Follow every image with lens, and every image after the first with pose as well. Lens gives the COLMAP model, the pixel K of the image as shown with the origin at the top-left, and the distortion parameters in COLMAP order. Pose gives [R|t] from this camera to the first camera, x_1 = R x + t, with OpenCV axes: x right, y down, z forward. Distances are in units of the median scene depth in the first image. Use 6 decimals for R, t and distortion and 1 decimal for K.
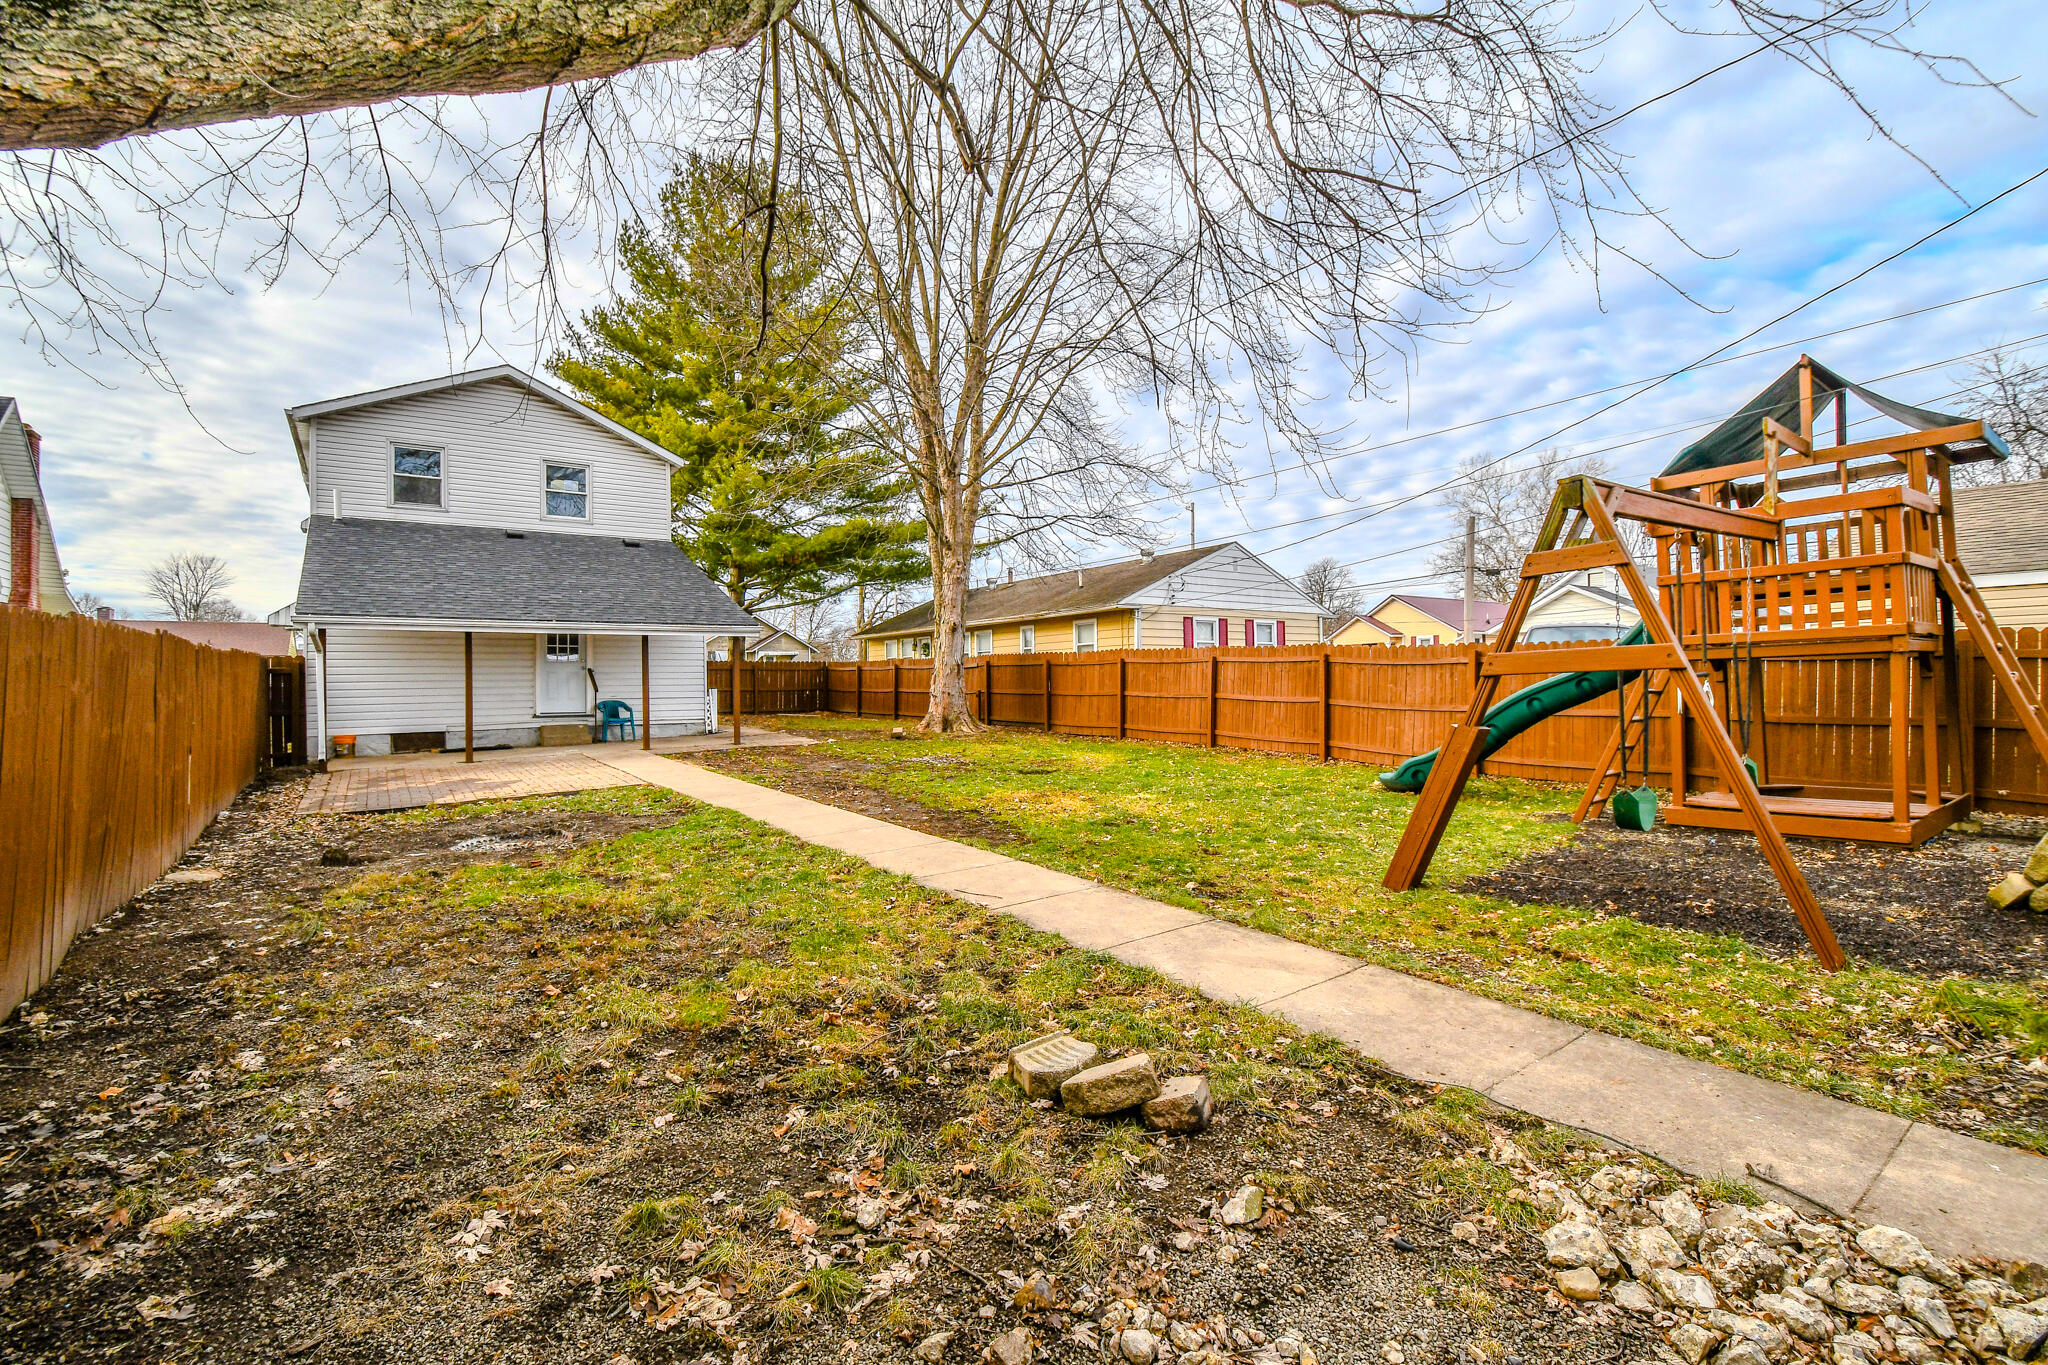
lens RADIAL K [[898.5, 0, 1003.5], [0, 898.5, 681.1], [0, 0, 1]] dist [0.002136, -0.014120]
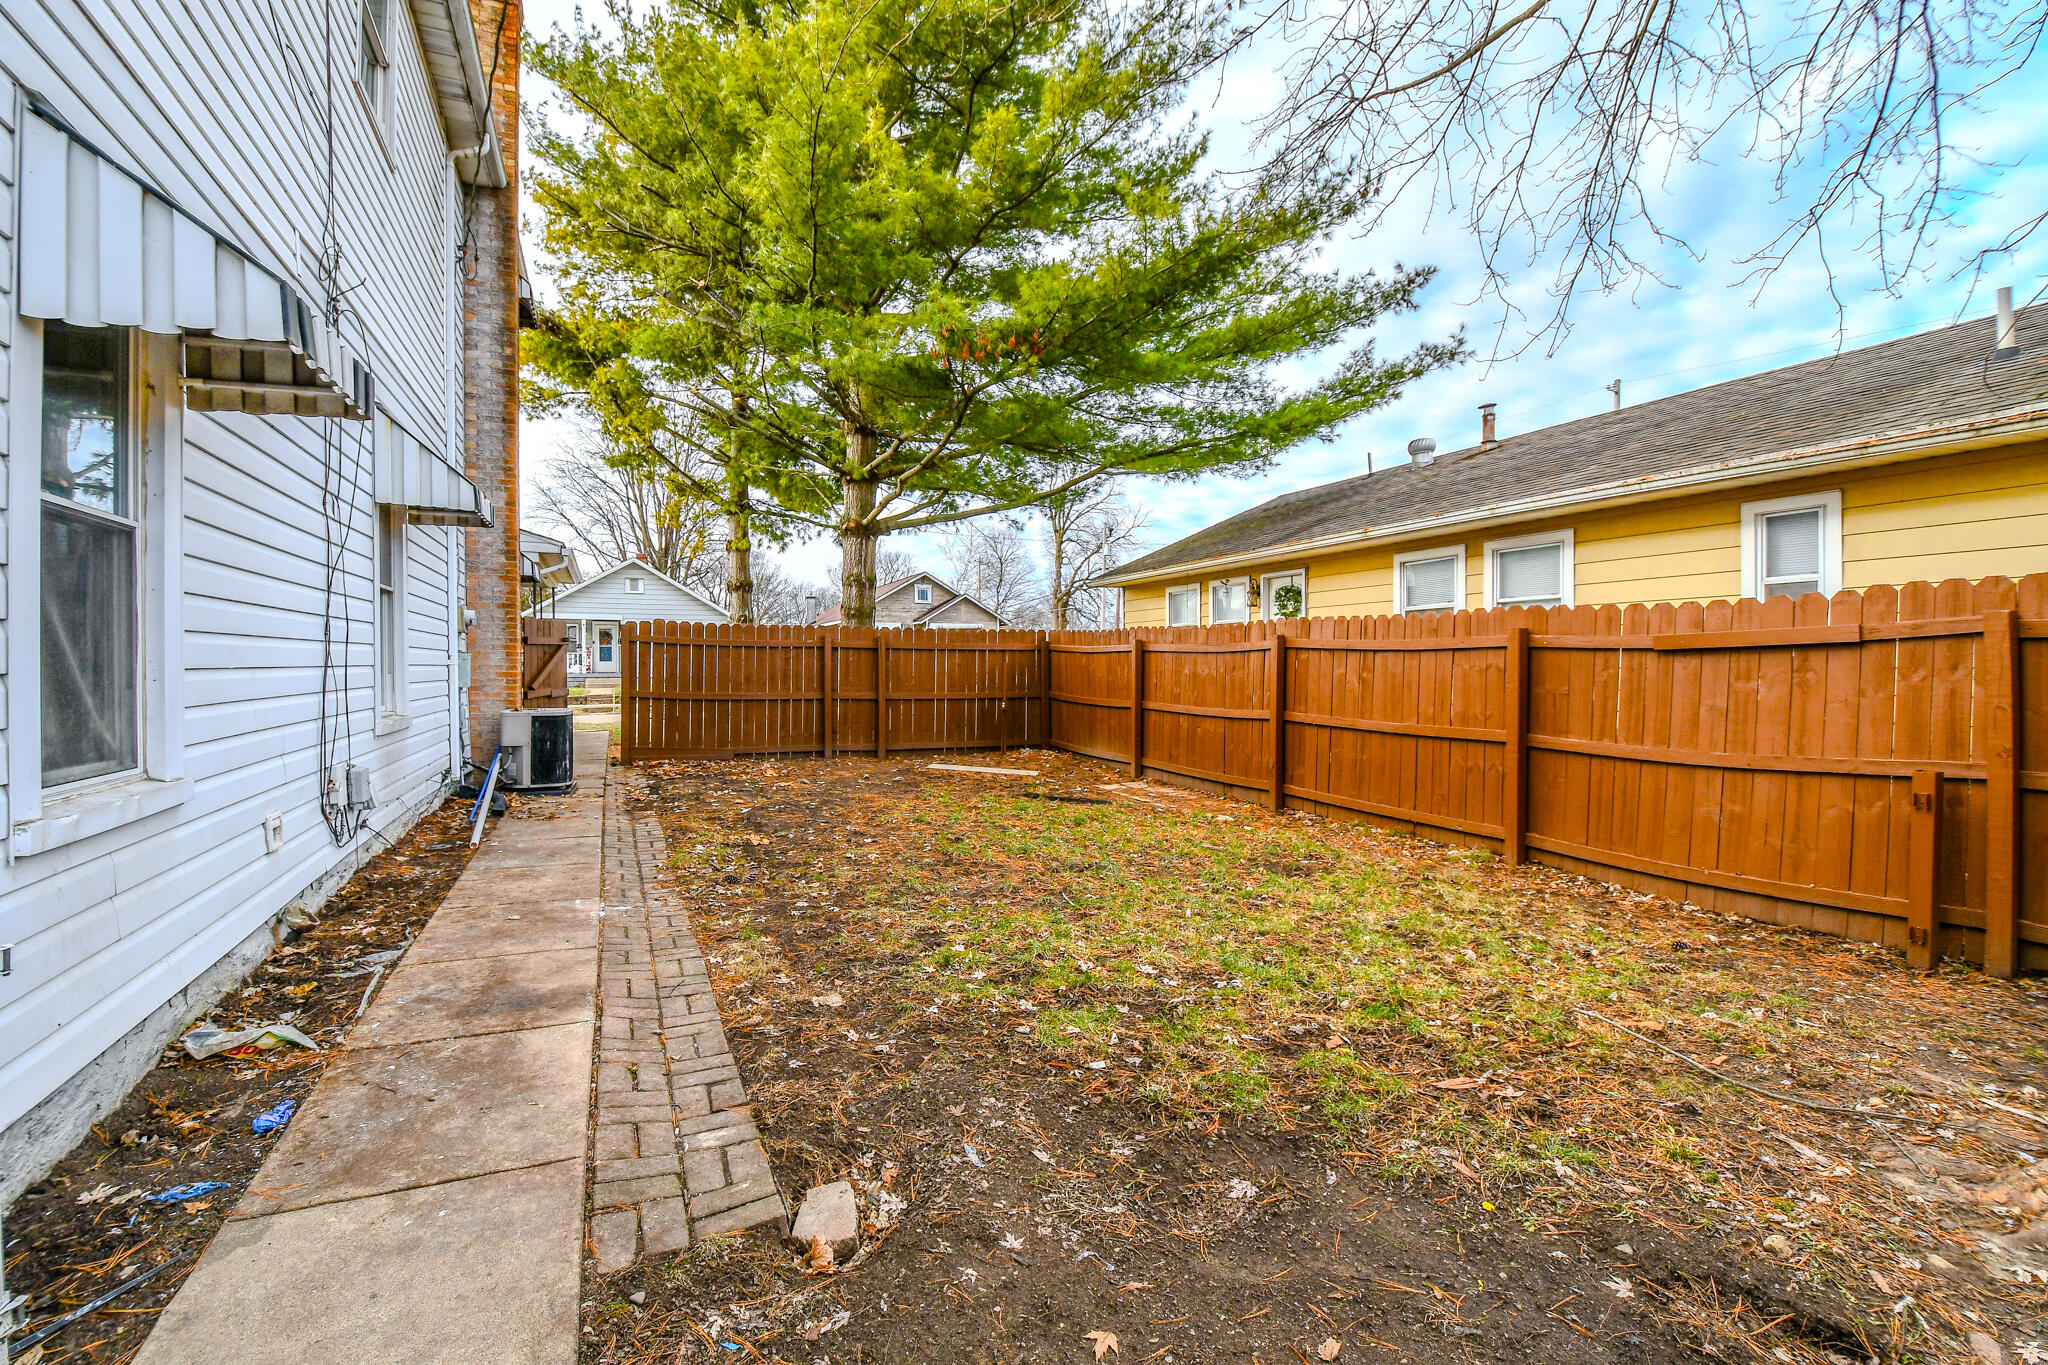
lens RADIAL K [[898.5, 0, 1003.5], [0, 898.5, 681.1], [0, 0, 1]] dist [0.002136, -0.014120]
pose [[0.979131, 0.015692, -0.202623, -0.227061], [-0.011194, 0.999665, 0.023324, -0.013486], [0.202922, -0.020570, 0.978979, 1.017584]]
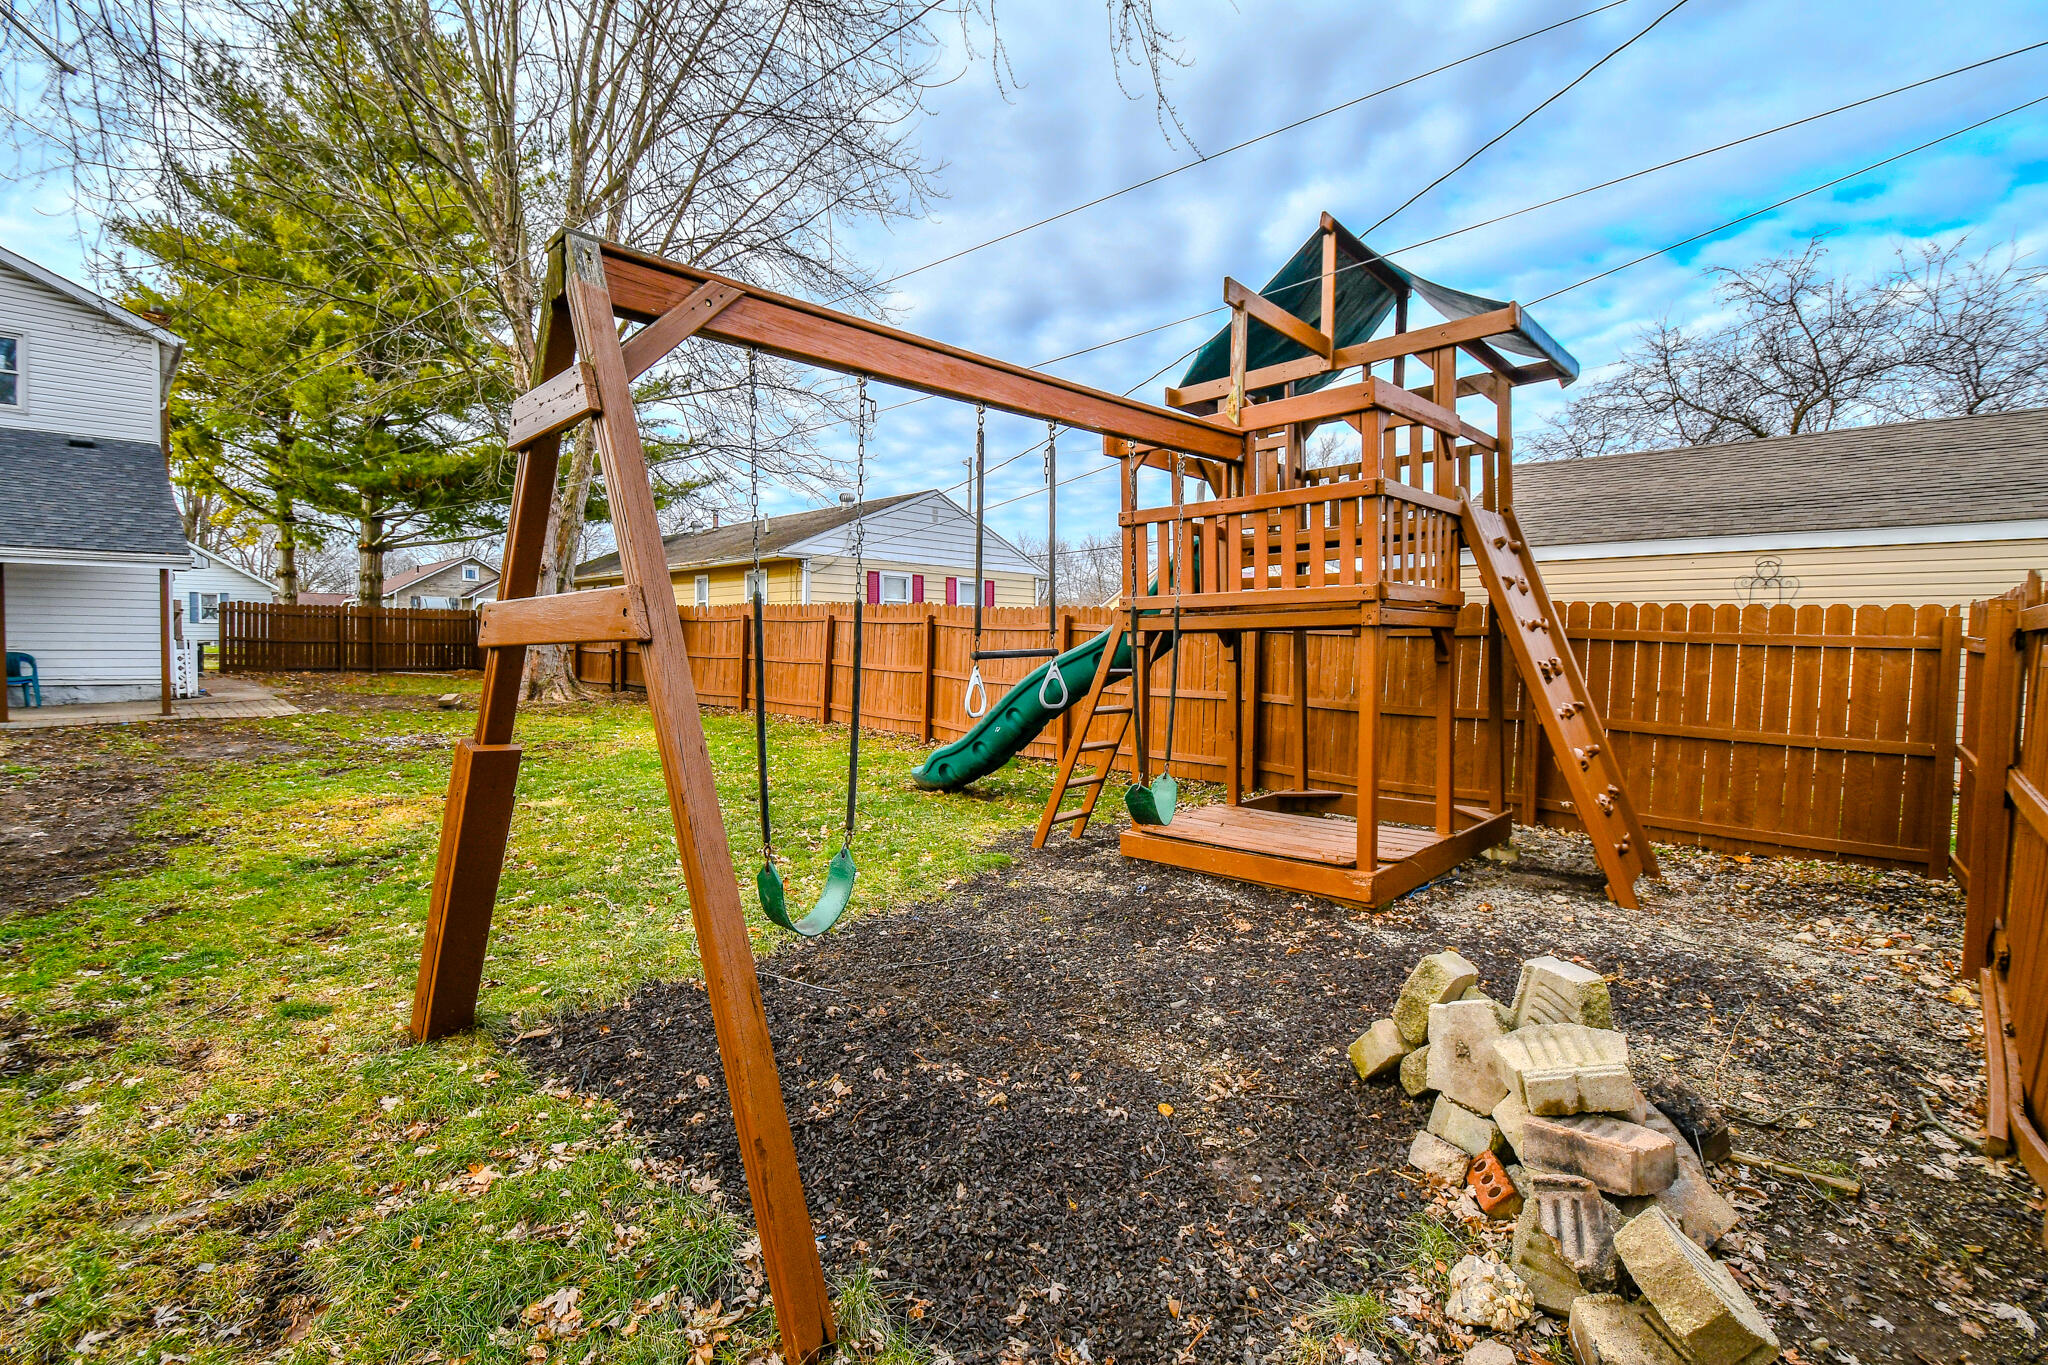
lens RADIAL K [[898.5, 0, 1003.5], [0, 898.5, 681.1], [0, 0, 1]] dist [0.002136, -0.014120]
pose [[0.982085, 0.015947, 0.187762, 0.232399], [-0.024210, 0.998833, 0.041800, -0.004907], [-0.186876, -0.045597, 0.981325, 0.141896]]
